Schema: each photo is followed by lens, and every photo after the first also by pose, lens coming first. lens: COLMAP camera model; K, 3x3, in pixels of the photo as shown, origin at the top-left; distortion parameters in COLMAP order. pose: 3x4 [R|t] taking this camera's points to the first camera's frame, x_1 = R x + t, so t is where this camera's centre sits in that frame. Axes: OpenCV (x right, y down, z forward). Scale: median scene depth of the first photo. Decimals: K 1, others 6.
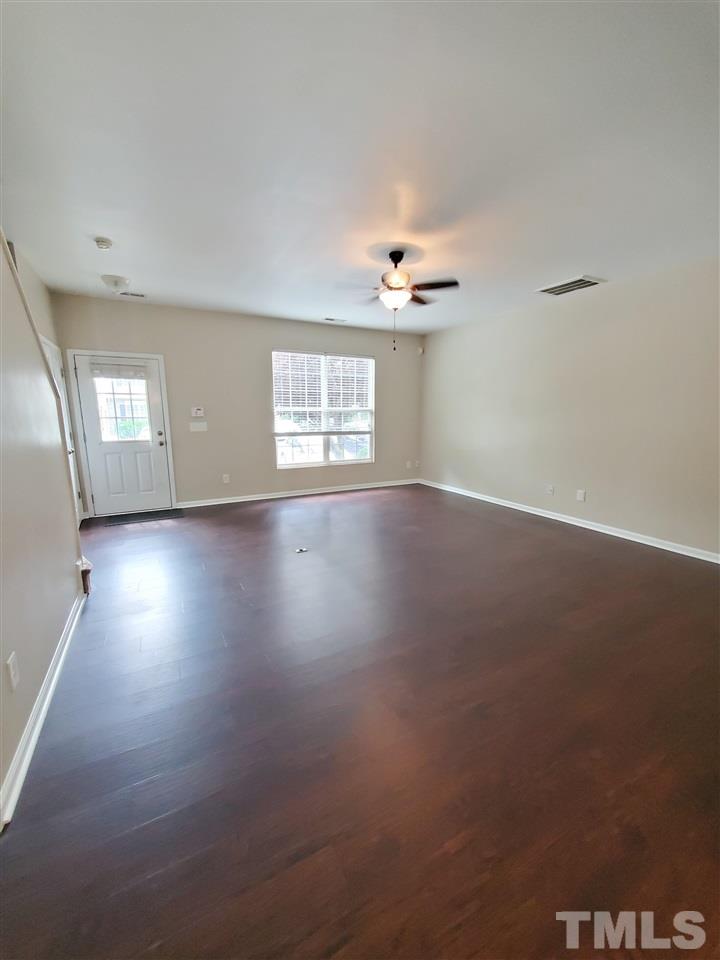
lens RADIAL K [[381.8, 0, 360.5], [0, 381.8, 482.5], [0, 0, 1]] dist [0.005377, -0.000632]
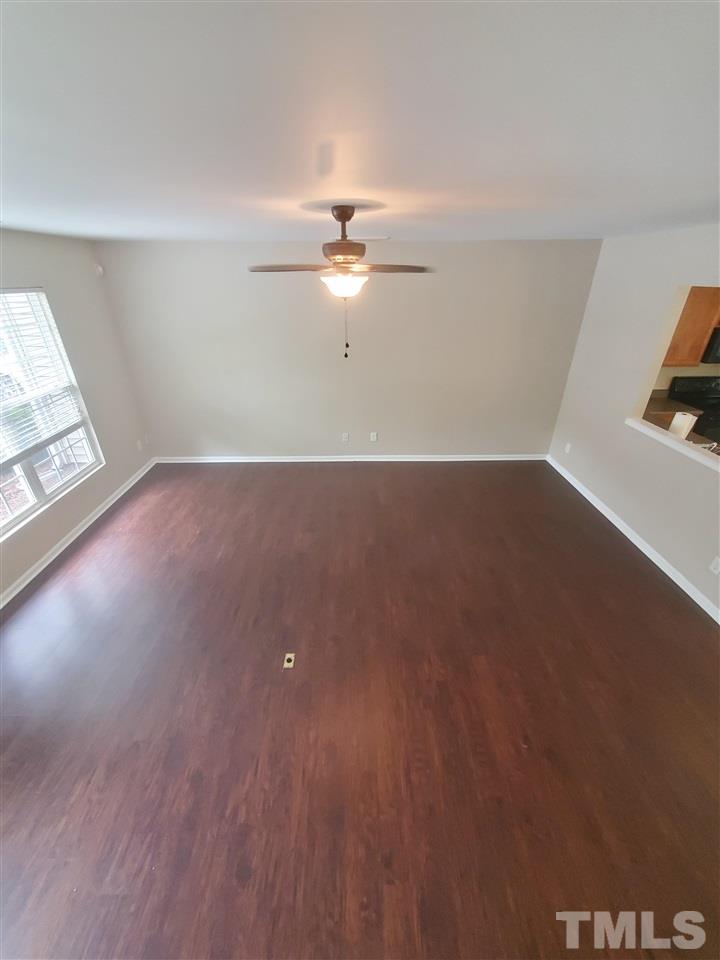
lens RADIAL K [[381.8, 0, 360.2], [0, 381.8, 475.8], [0, 0, 1]] dist [0.005377, -0.000632]
pose [[0.463435, -0.407235, 0.787012, -0.289636], [0.162575, 0.912143, 0.376250, -0.213103], [-0.871090, -0.046419, 0.488925, 0.319647]]
